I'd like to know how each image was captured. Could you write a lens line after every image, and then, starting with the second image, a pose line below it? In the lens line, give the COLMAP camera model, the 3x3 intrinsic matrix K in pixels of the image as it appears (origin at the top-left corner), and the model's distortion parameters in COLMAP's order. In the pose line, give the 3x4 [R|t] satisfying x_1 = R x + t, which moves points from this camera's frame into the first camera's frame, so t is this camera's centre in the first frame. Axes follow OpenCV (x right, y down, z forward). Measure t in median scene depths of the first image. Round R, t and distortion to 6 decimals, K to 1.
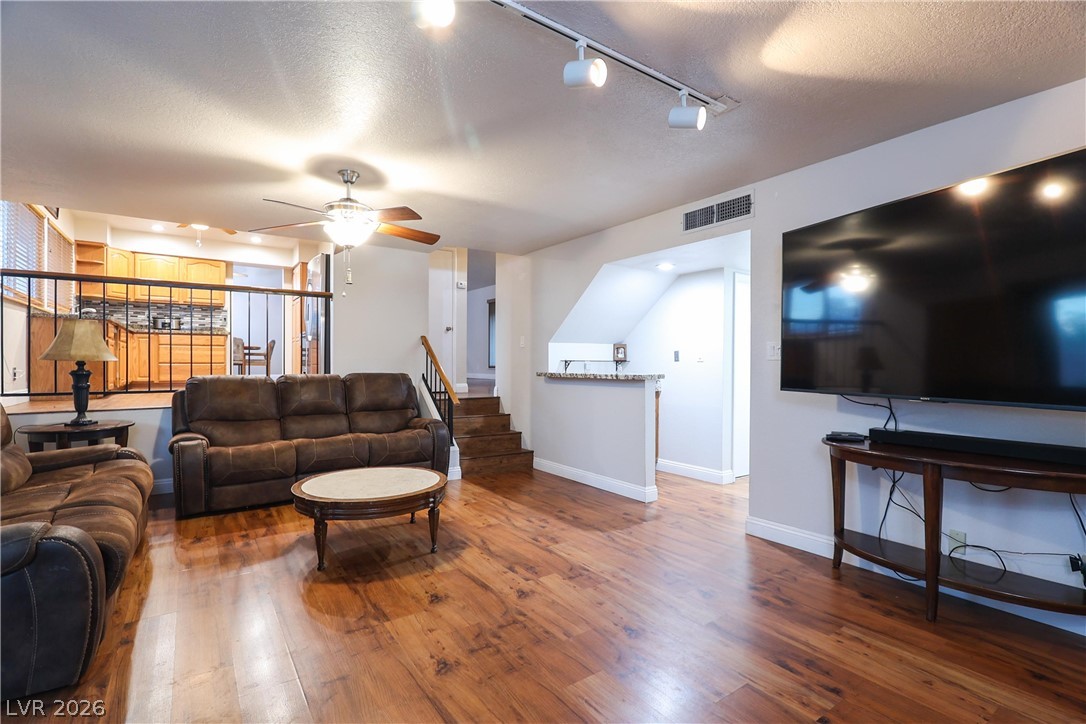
lens RADIAL K [[501.9, 0, 547.3], [0, 501.9, 363.2], [0, 0, 1]] dist [-0.017078, 0.000252]
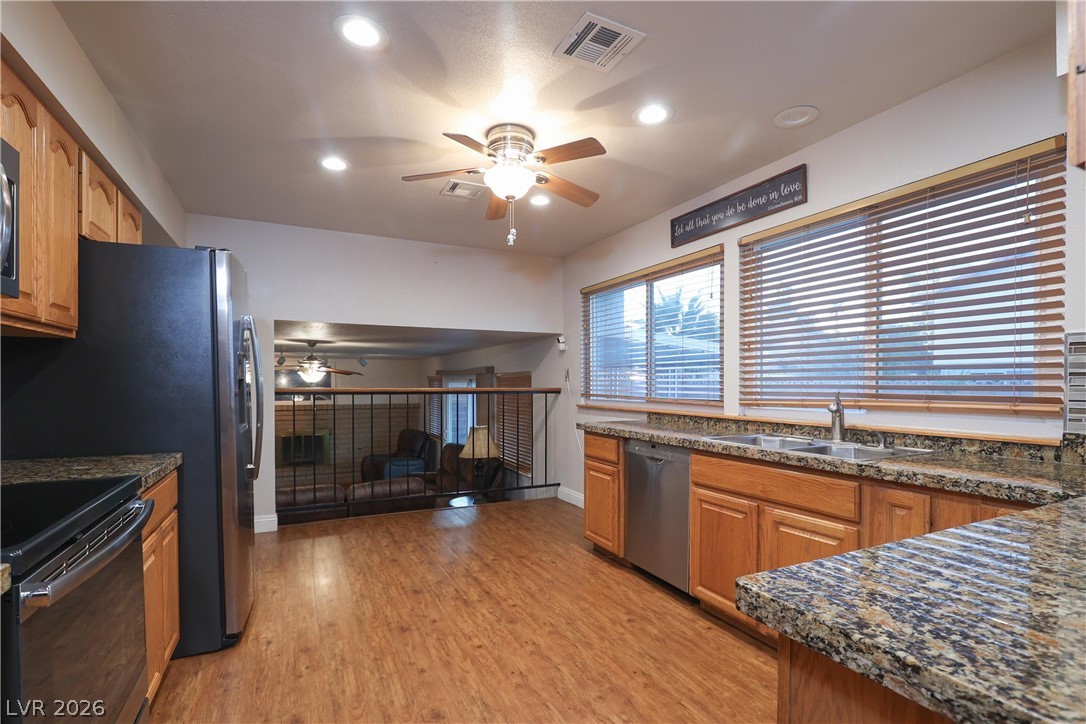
lens RADIAL K [[525.6, 0, 544.1], [0, 525.6, 397.1], [0, 0, 1]] dist [-0.001418, -0.000054]
pose [[-0.985923, -0.010010, 0.166900, -1.306574], [-0.005103, 0.999543, 0.029801, -0.203779], [-0.167122, 0.028530, -0.985523, 2.316792]]
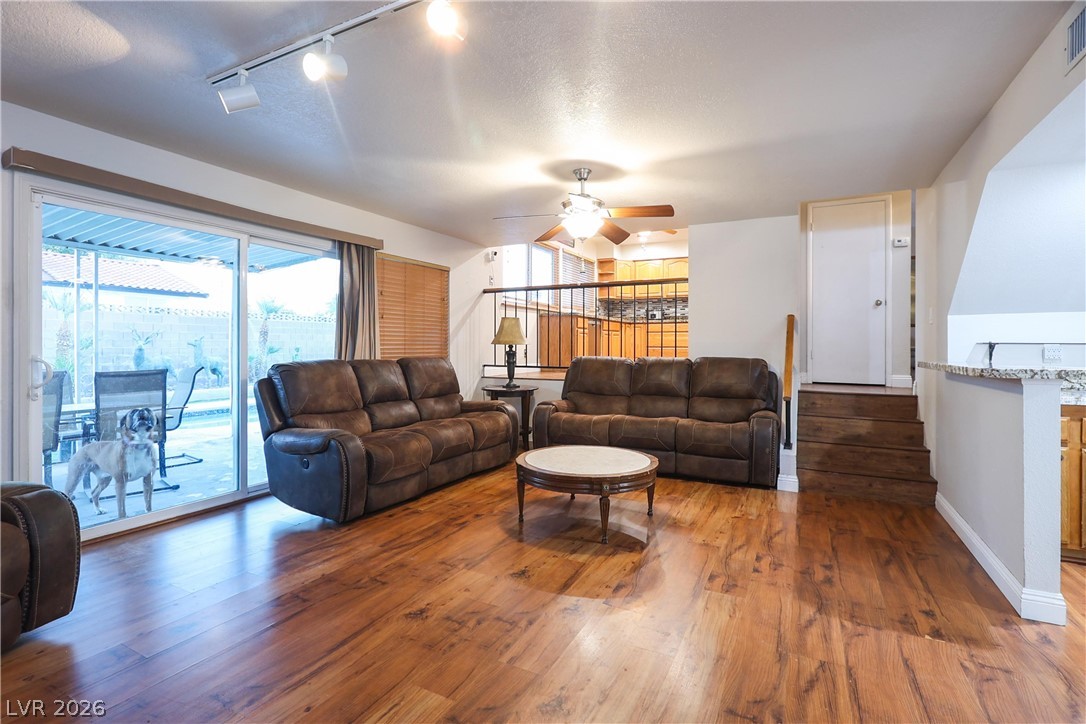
lens RADIAL K [[510.9, 0, 544.9], [0, 510.9, 343.8], [0, 0, 1]] dist [-0.016940, 0.001318]
pose [[0.464141, -0.003732, -0.885753, 0.462040], [-0.003381, 0.999976, -0.005985, 0.001781], [0.885755, 0.005772, 0.464118, 0.350386]]
